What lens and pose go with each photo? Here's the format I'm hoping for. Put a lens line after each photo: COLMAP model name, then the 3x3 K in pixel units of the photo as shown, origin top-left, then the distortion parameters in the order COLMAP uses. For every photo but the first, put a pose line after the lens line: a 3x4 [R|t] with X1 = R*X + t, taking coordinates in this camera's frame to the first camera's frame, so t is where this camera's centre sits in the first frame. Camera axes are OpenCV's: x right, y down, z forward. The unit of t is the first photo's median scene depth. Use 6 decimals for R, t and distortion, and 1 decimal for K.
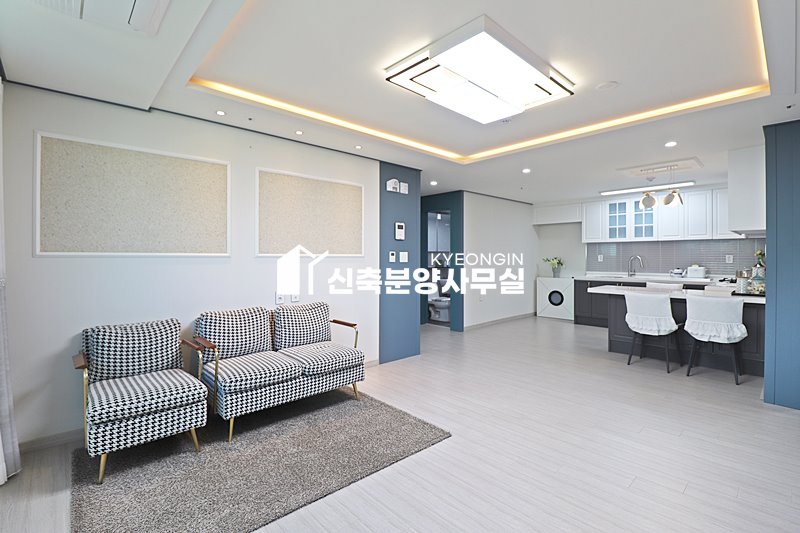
lens RADIAL K [[373.6, 0, 398.2], [0, 373.6, 259.1], [0, 0, 1]] dist [-0.002780, -0.007448]
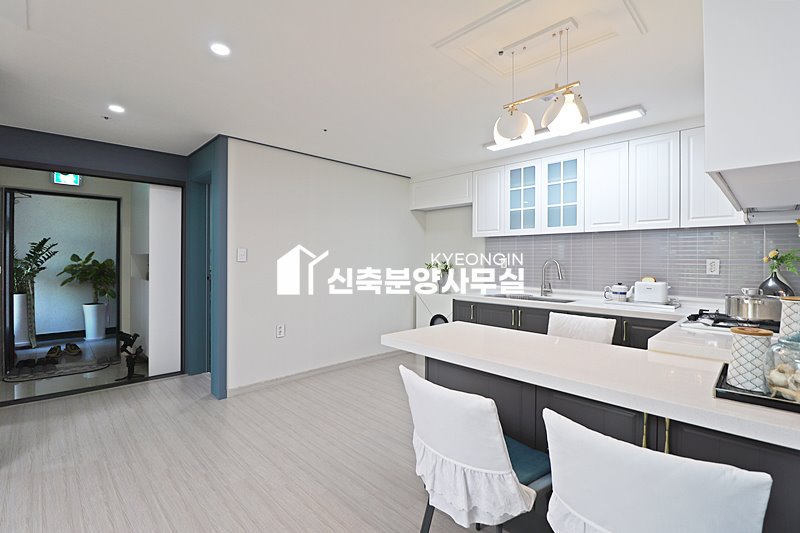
lens RADIAL K [[373.6, 0, 401.9], [0, 373.6, 260.7], [0, 0, 1]] dist [-0.002780, -0.007448]
pose [[0.999627, 0.006842, 0.026443, 0.451545], [-0.006767, 0.999973, -0.002906, -0.004729], [-0.026462, 0.002726, 0.999646, 0.500205]]
